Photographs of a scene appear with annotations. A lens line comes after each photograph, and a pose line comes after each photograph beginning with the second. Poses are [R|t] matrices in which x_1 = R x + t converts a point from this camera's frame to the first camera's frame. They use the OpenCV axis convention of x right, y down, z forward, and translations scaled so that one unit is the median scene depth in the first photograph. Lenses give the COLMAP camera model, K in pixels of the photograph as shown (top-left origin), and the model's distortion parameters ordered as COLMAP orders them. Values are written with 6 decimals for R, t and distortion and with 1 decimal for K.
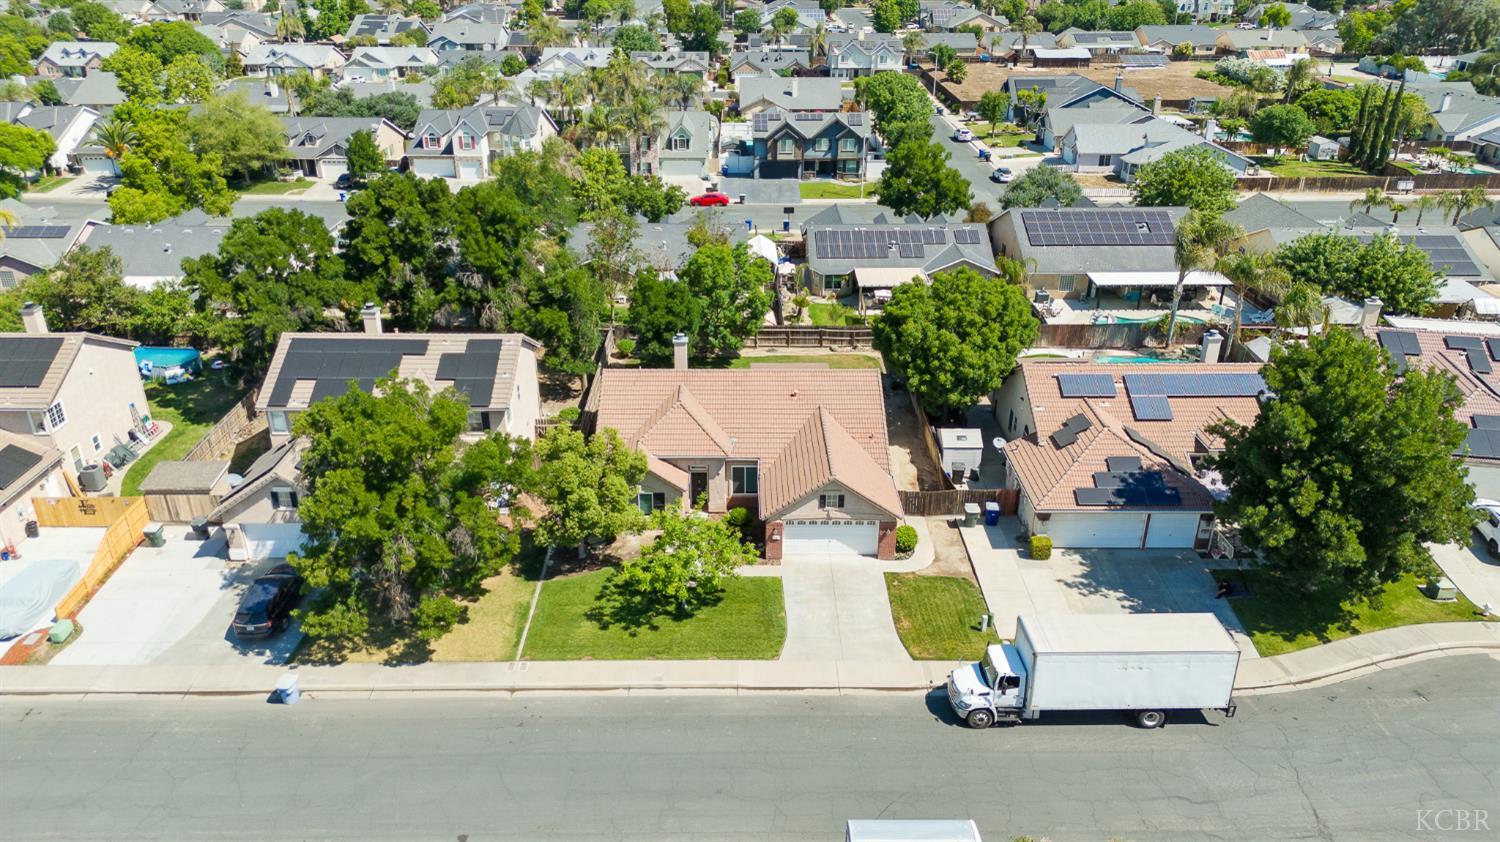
lens RADIAL K [[1050.3, 0, 750.0], [0, 1050.3, 421.0], [0, 0, 1]] dist [0.070475, -0.069119]
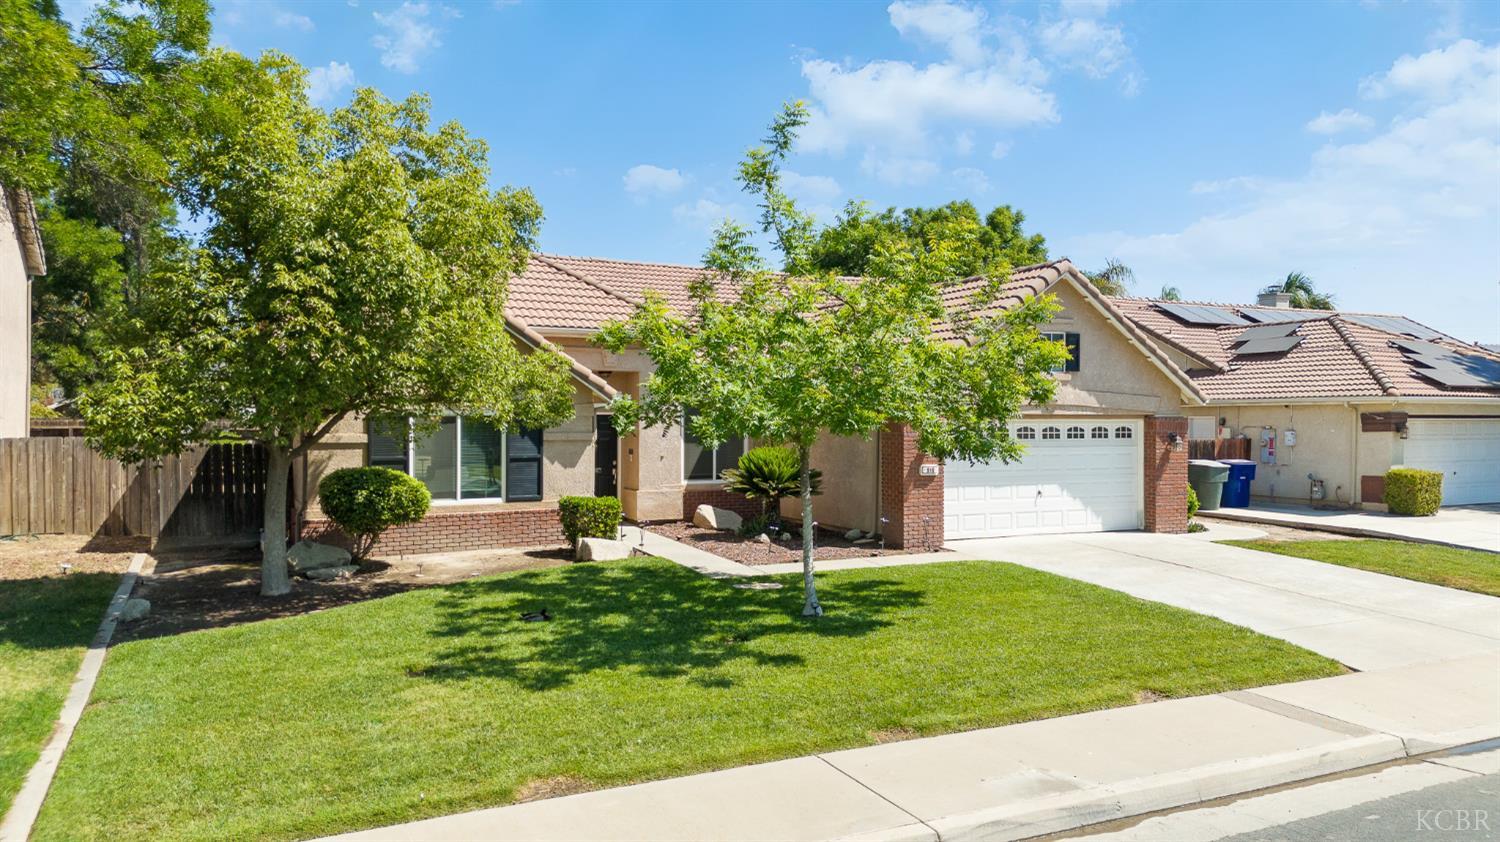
lens RADIAL K [[1050.3, 0, 750.0], [0, 1050.3, 421.0], [0, 0, 1]] dist [0.070475, -0.069119]
pose [[0.899052, -0.008007, 0.437769, -0.174149], [0.191972, 0.905814, -0.377687, 0.214144], [-0.393513, 0.423600, 0.815911, 0.749640]]
